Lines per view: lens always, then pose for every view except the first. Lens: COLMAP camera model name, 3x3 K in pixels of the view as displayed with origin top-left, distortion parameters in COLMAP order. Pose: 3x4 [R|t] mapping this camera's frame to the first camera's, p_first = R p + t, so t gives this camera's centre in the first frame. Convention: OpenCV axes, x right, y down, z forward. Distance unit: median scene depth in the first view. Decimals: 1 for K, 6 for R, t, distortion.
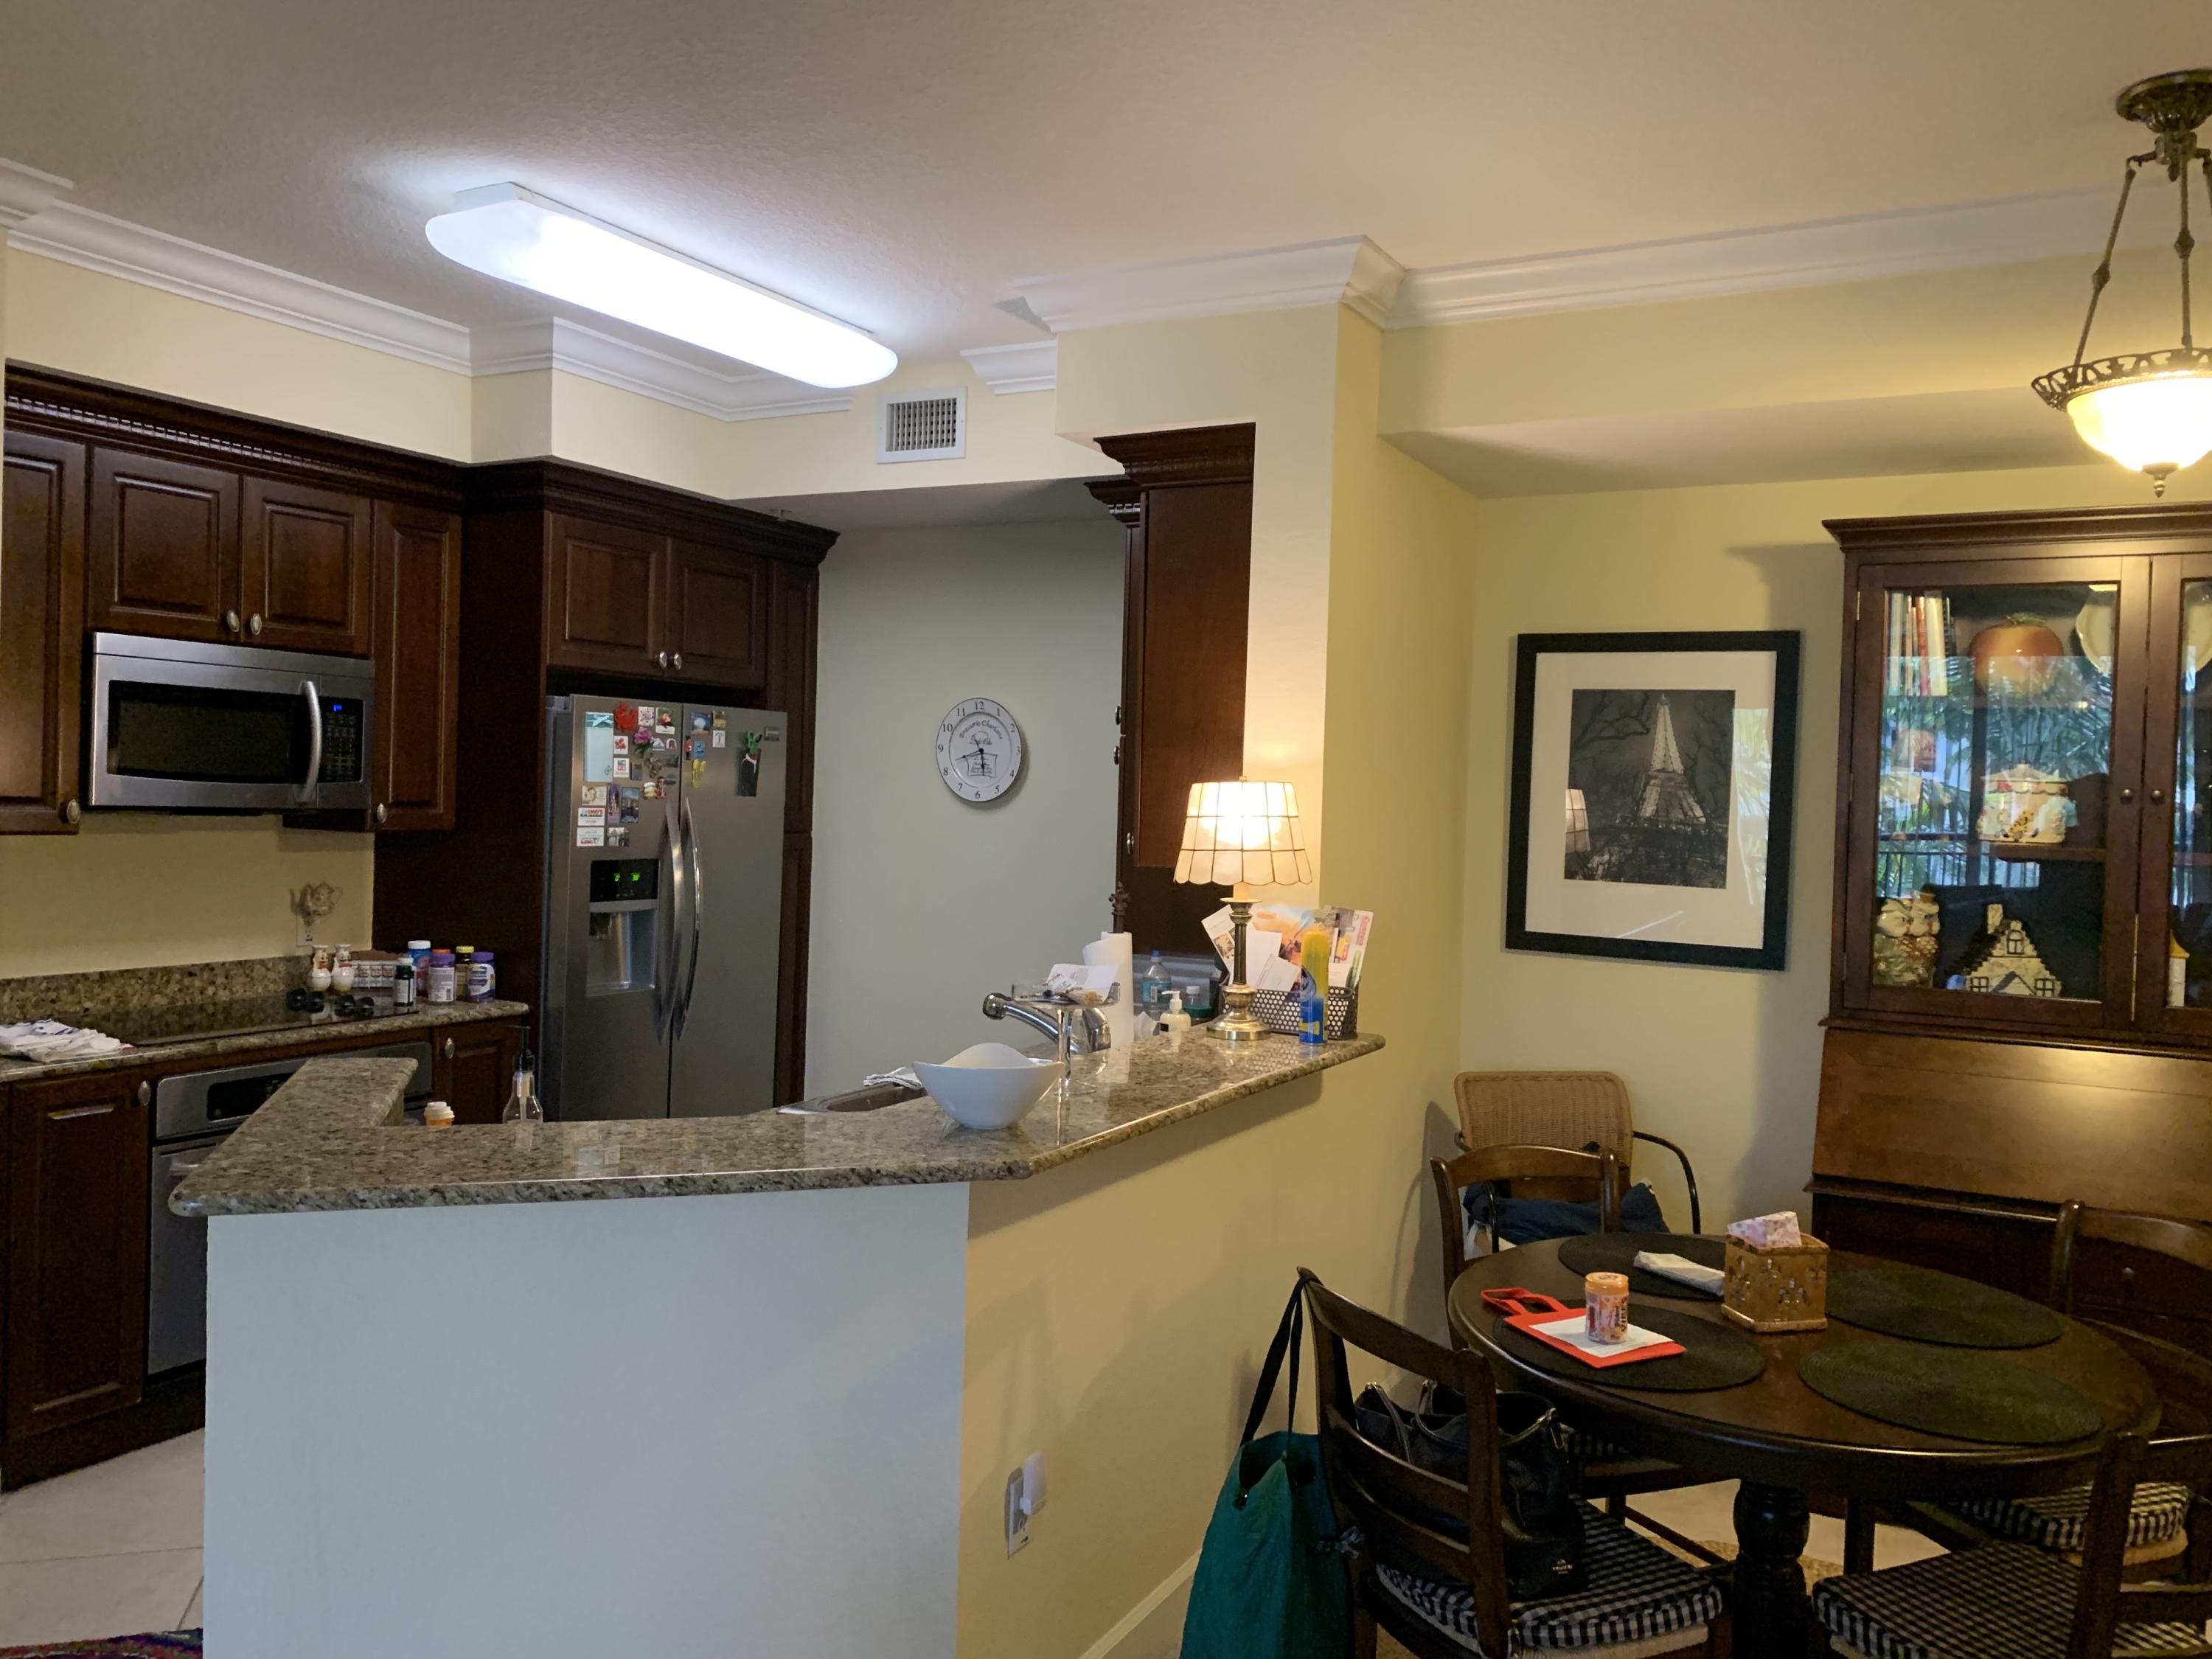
lens RADIAL K [[1688.7, 0, 1101.5], [0, 1688.7, 833.6], [0, 0, 1]] dist [0.021774, -0.016165]
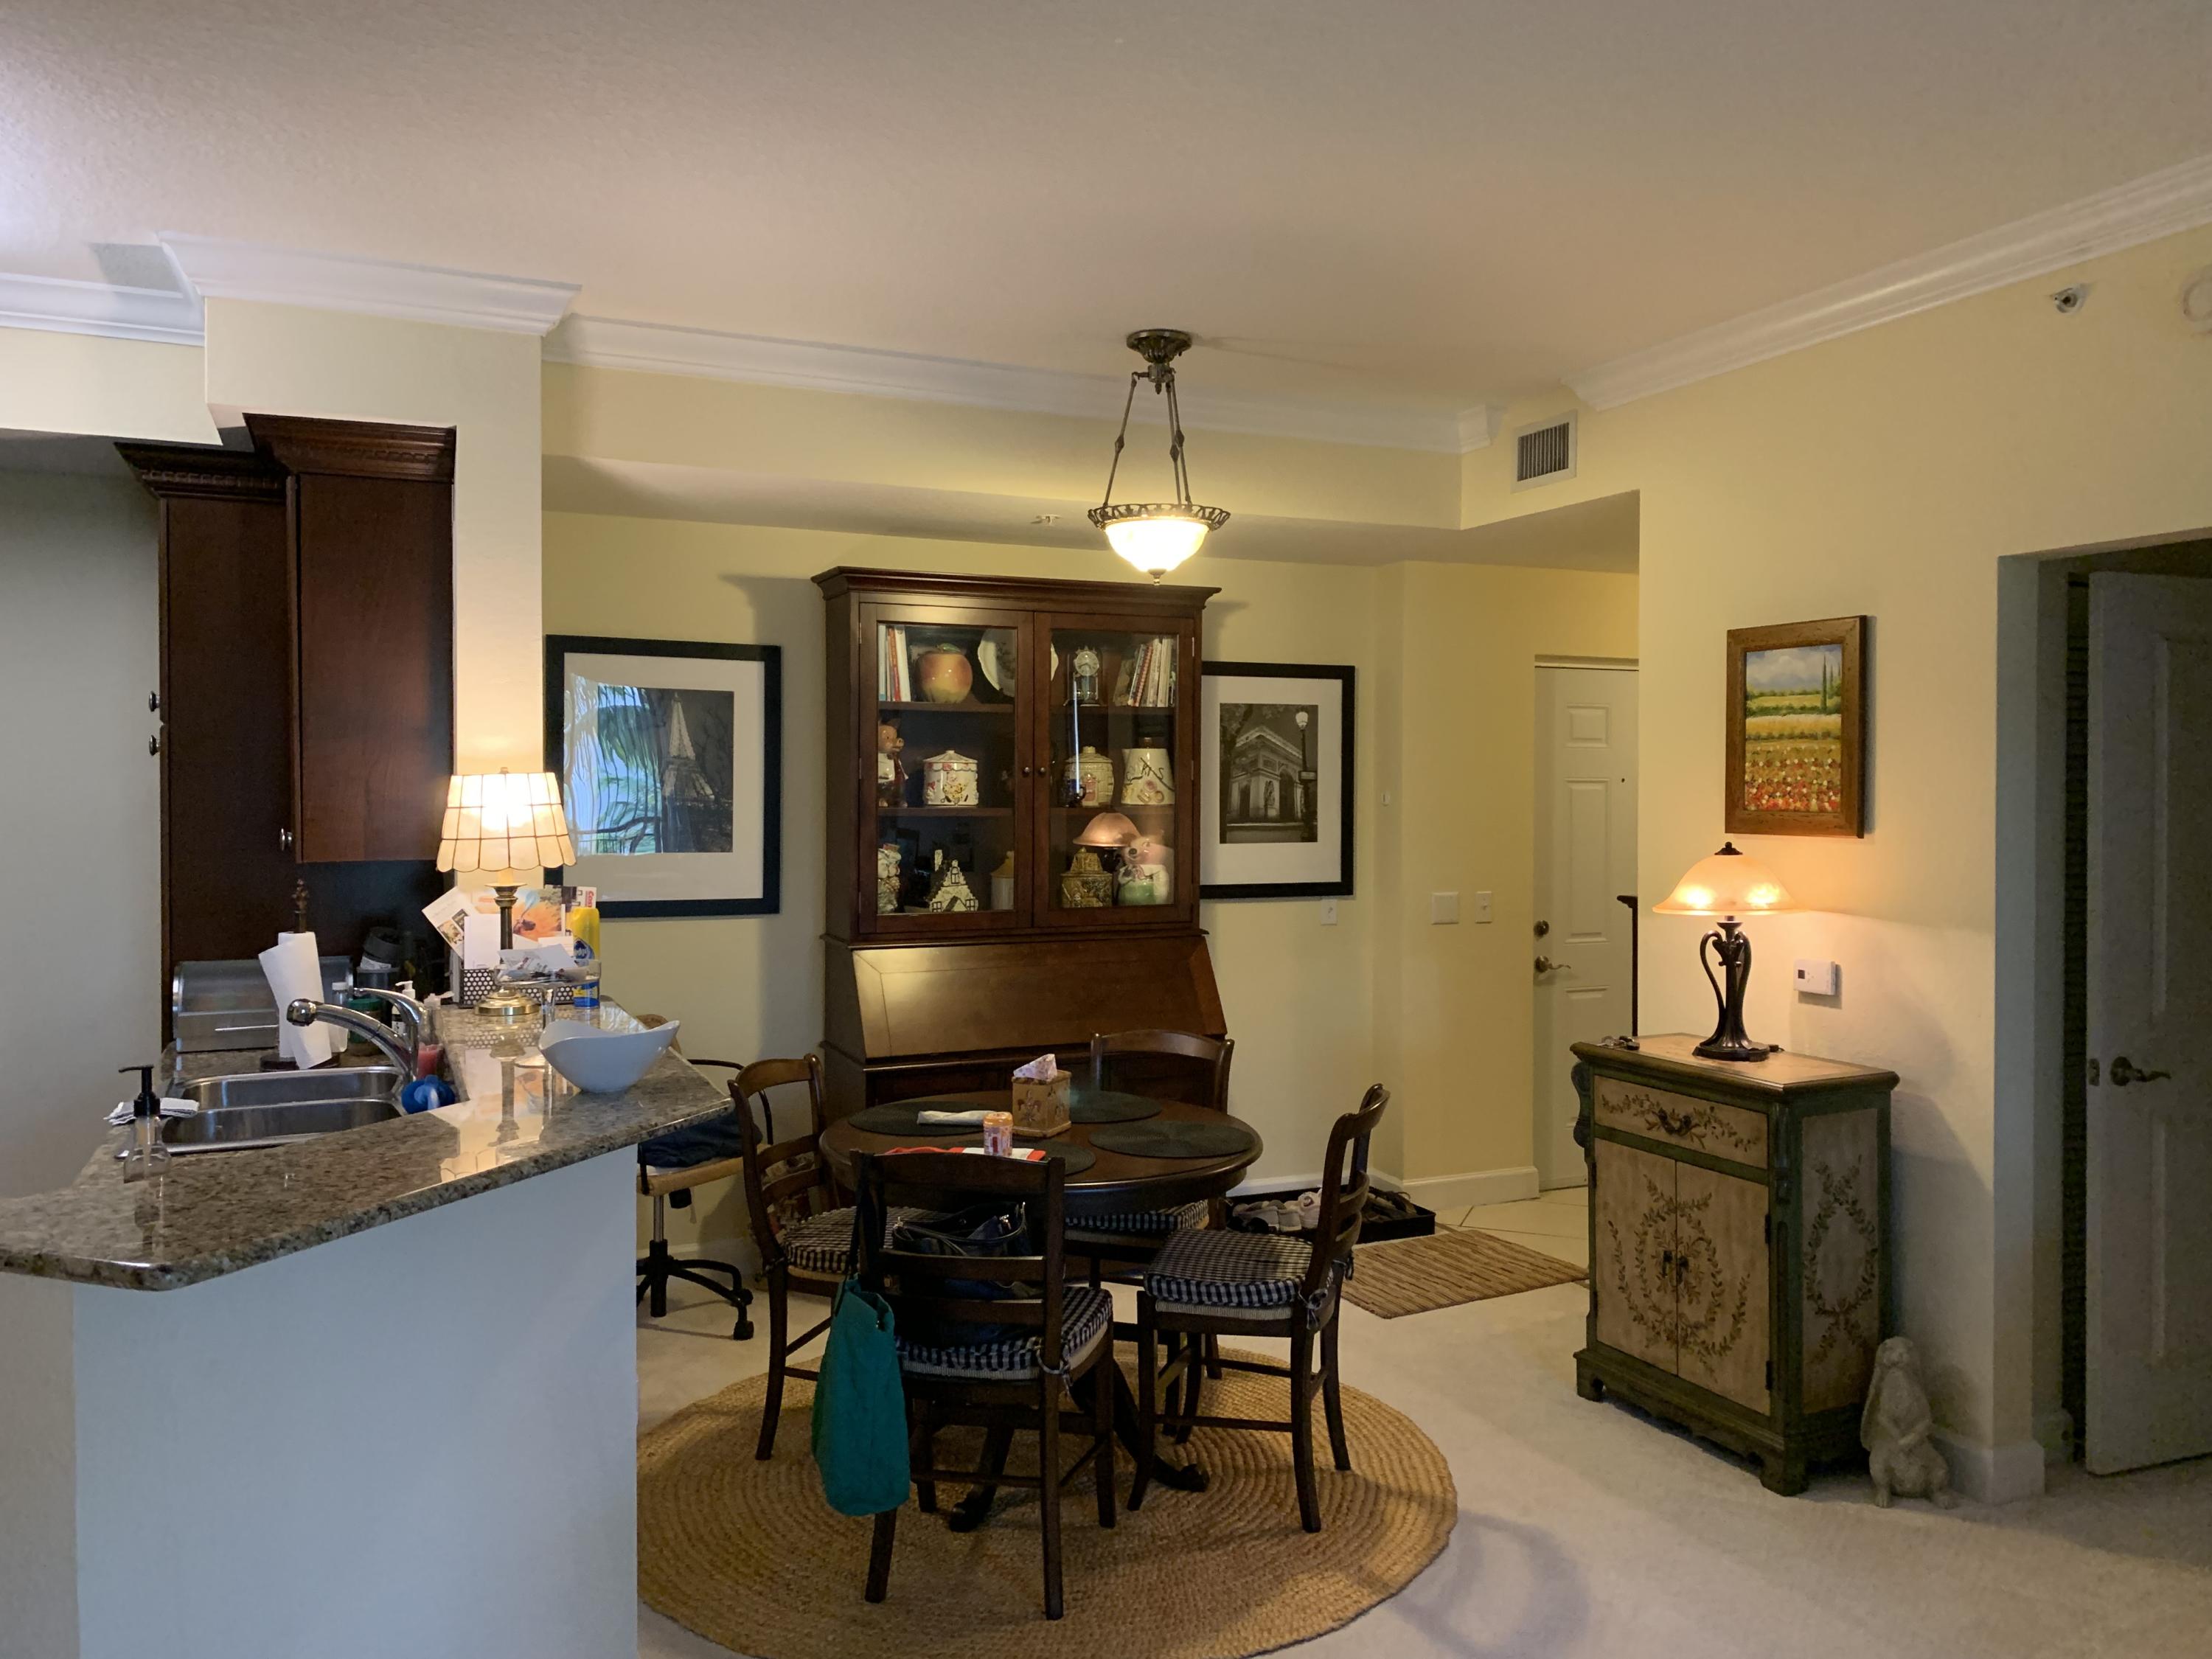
lens RADIAL K [[1688.7, 0, 1111.3], [0, 1688.7, 820.9], [0, 0, 1]] dist [0.021774, -0.016165]
pose [[0.593416, -0.041825, 0.803809, -0.513851], [0.040762, 0.998929, 0.021885, -0.006904], [-0.803863, 0.019778, 0.594485, 0.053686]]
